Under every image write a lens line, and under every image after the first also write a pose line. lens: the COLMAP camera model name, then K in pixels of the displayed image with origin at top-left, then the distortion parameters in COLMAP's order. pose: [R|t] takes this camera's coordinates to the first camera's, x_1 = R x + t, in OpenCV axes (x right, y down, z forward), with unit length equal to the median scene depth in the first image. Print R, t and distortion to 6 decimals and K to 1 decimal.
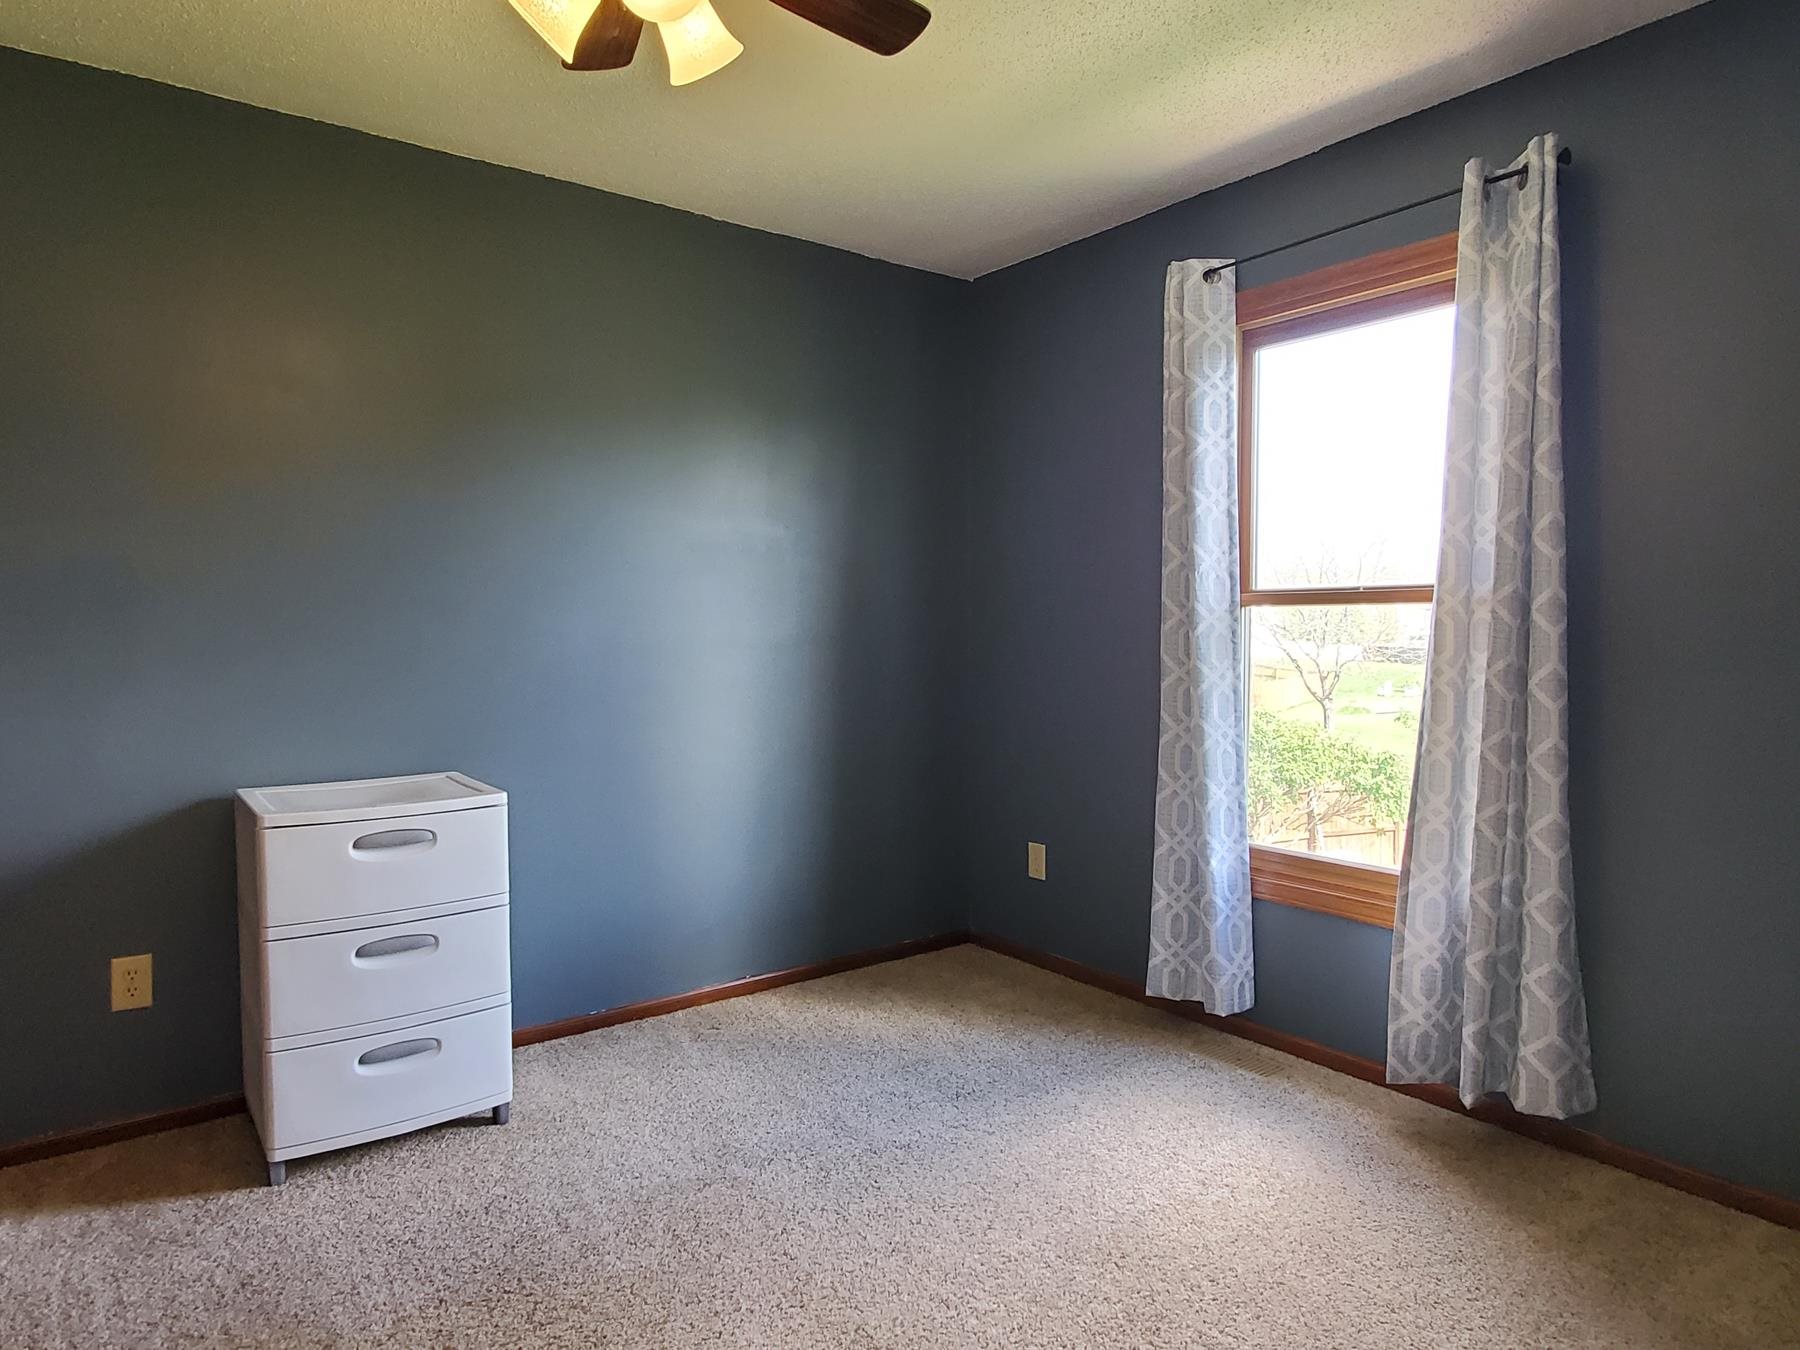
lens RADIAL K [[1098.0, 0, 900.0], [0, 1098.0, 675.0], [0, 0, 1]] dist [0.002827, -0.005948]
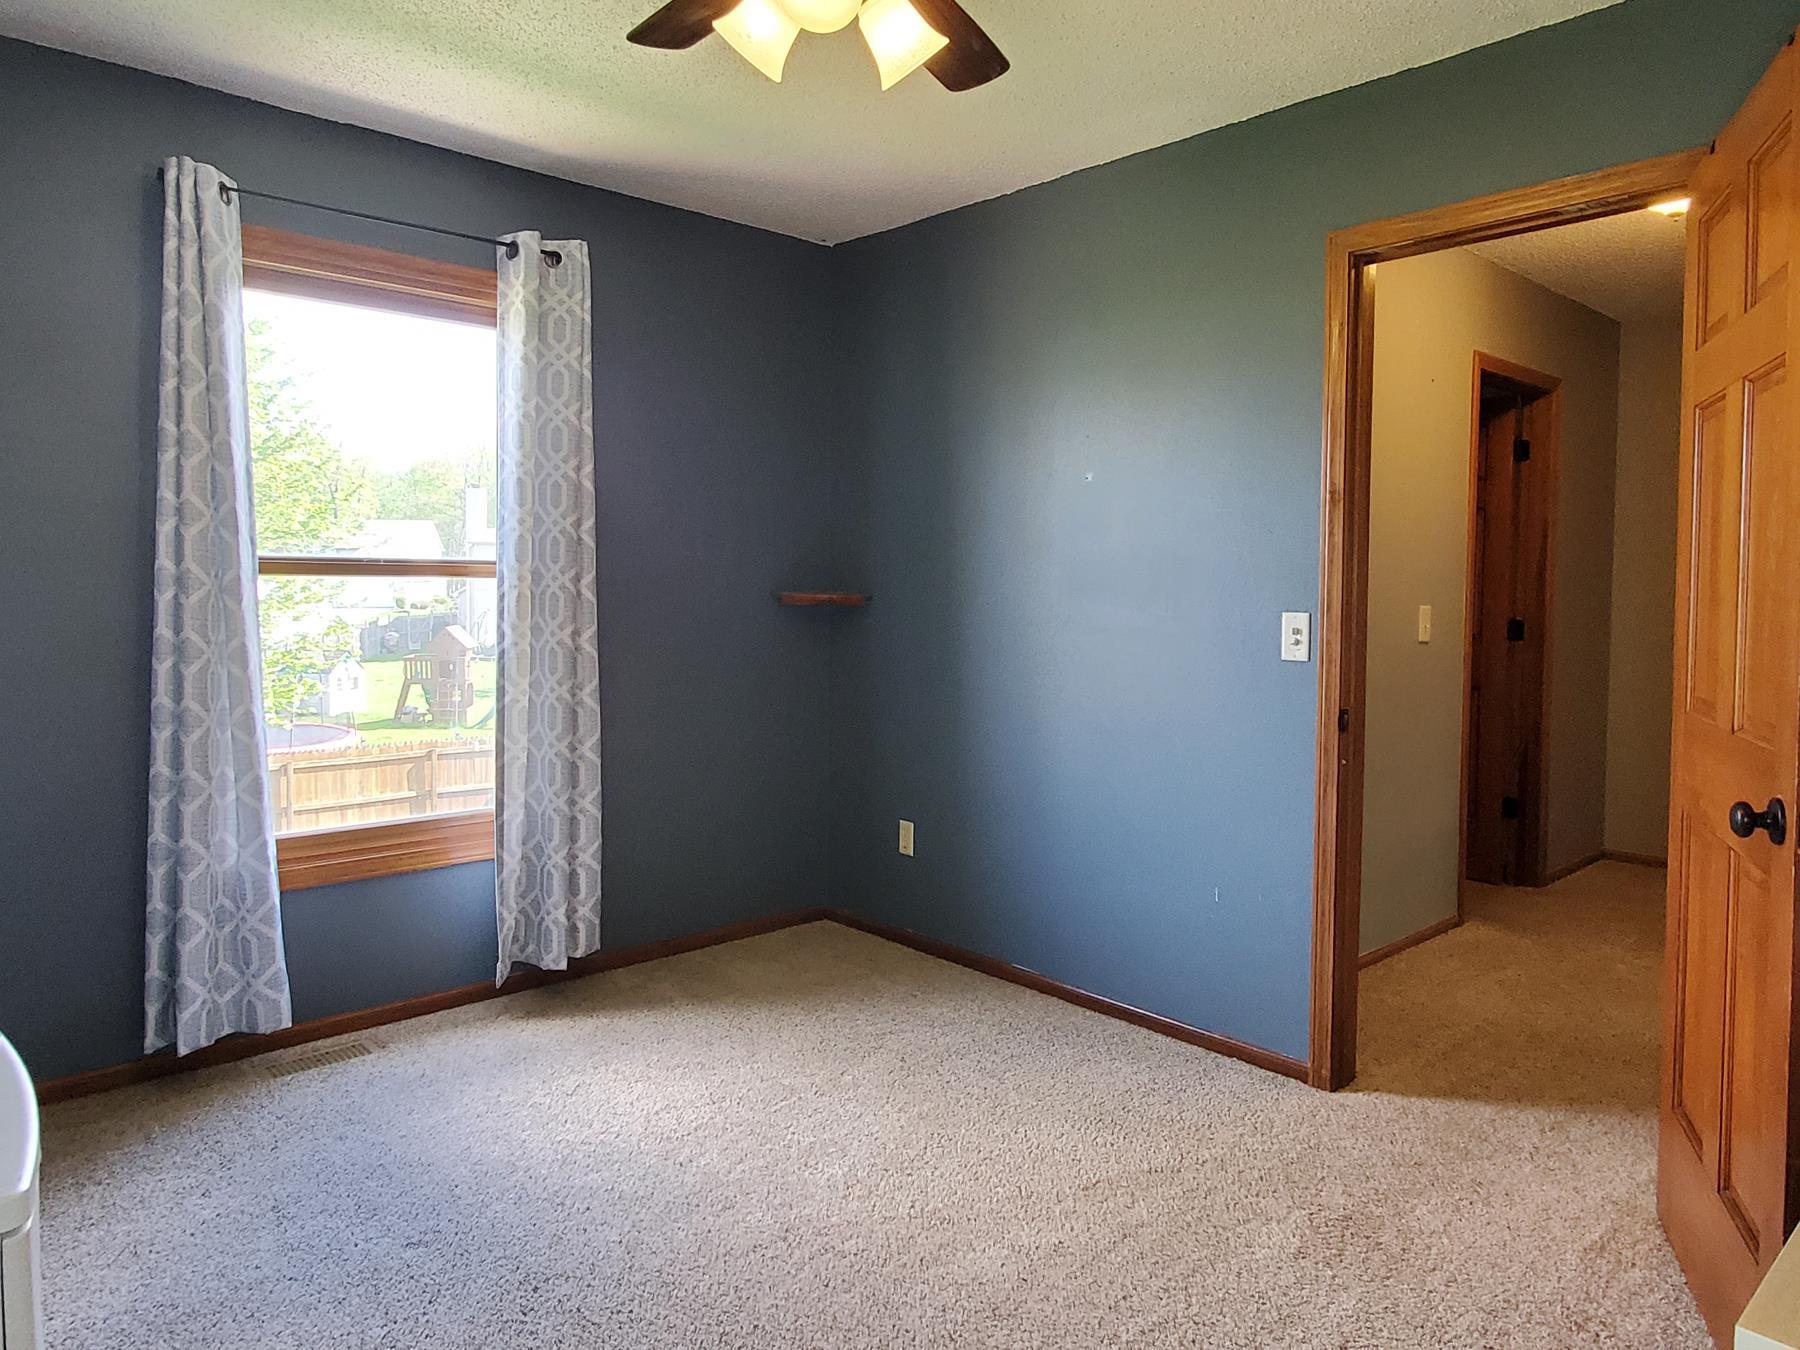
lens RADIAL K [[1098.0, 0, 900.0], [0, 1098.0, 675.0], [0, 0, 1]] dist [0.002827, -0.005948]
pose [[-0.063480, -0.059576, 0.996203, -0.653801], [0.053345, 0.996587, 0.062998, -0.009939], [-0.996556, 0.057141, -0.060085, 0.558289]]
